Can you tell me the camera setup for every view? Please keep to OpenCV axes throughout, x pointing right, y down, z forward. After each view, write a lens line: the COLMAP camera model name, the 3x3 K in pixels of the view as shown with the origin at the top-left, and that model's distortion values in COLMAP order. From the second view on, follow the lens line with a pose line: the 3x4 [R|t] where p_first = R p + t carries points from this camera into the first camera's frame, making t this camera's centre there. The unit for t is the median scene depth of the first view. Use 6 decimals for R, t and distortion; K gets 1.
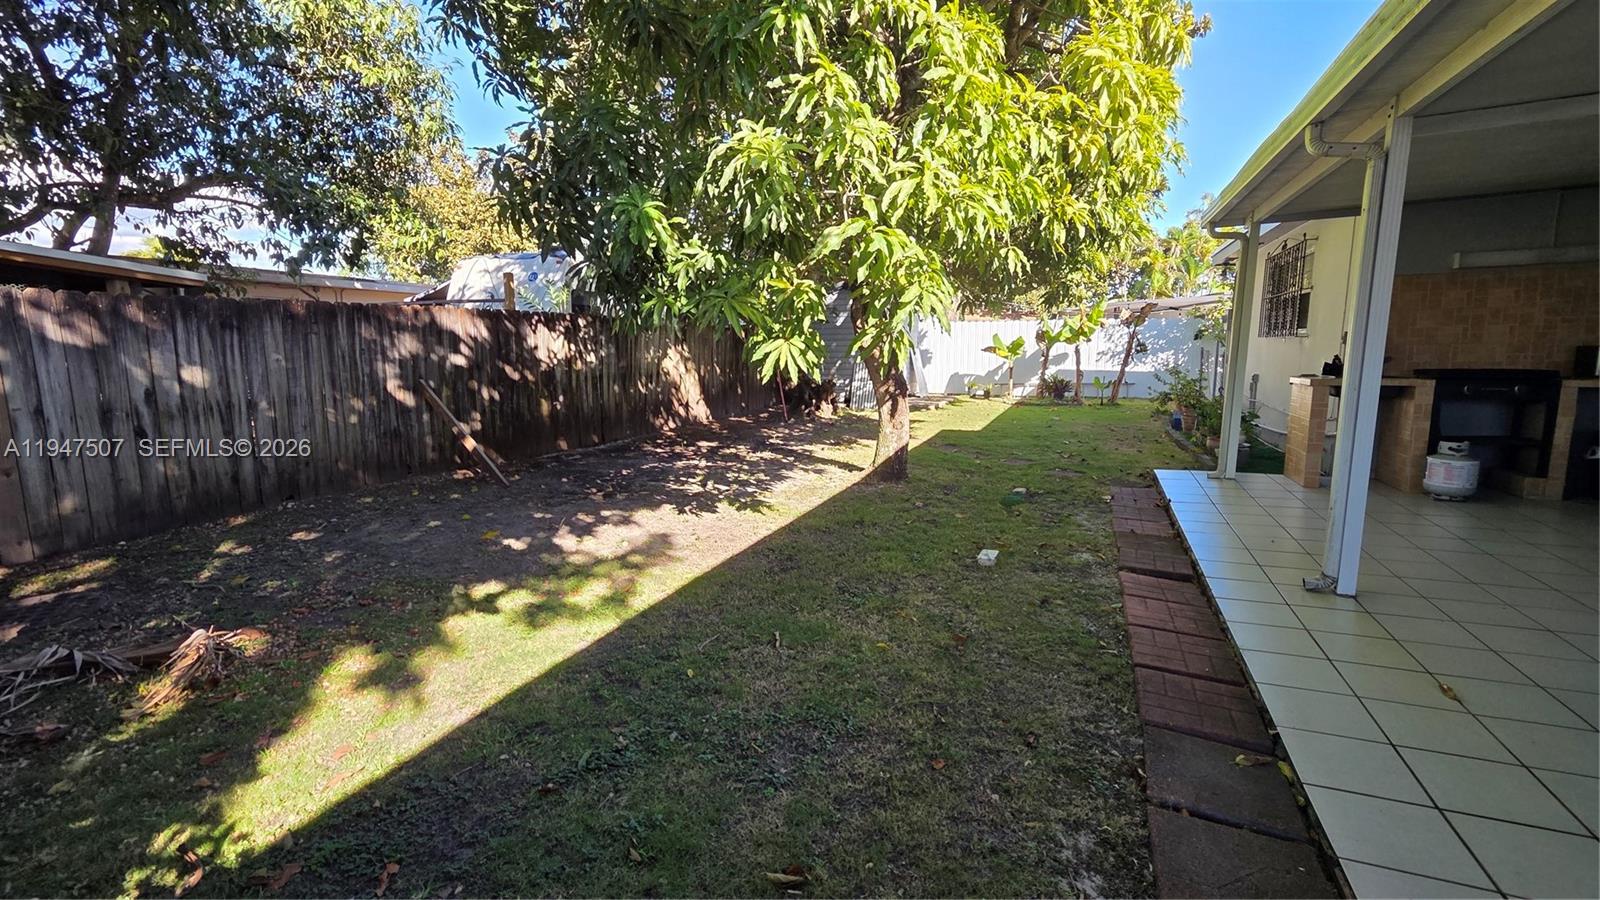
lens RADIAL K [[664.0, 0, 800.0], [0, 664.0, 450.0], [0, 0, 1]] dist [-0.001243, 0.000263]
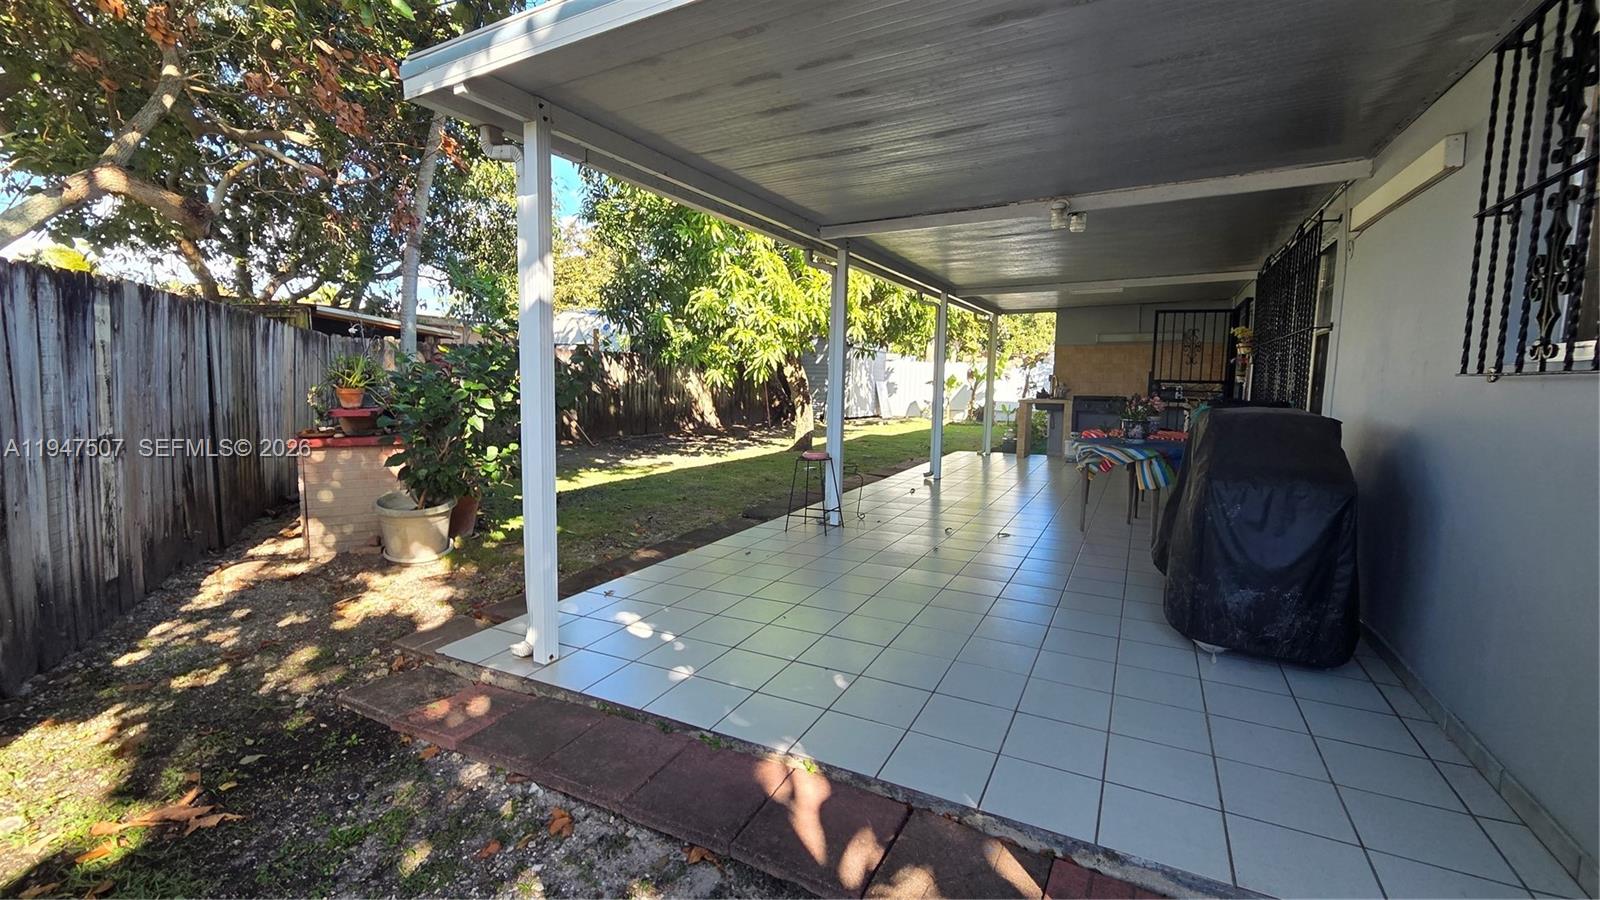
lens RADIAL K [[664.0, 0, 800.0], [0, 664.0, 450.0], [0, 0, 1]] dist [-0.001243, 0.000263]
pose [[0.997301, 0.034271, -0.064932, 0.196713], [-0.037668, 0.997945, -0.051827, 0.108362], [0.063022, 0.054133, 0.996543, -0.624729]]
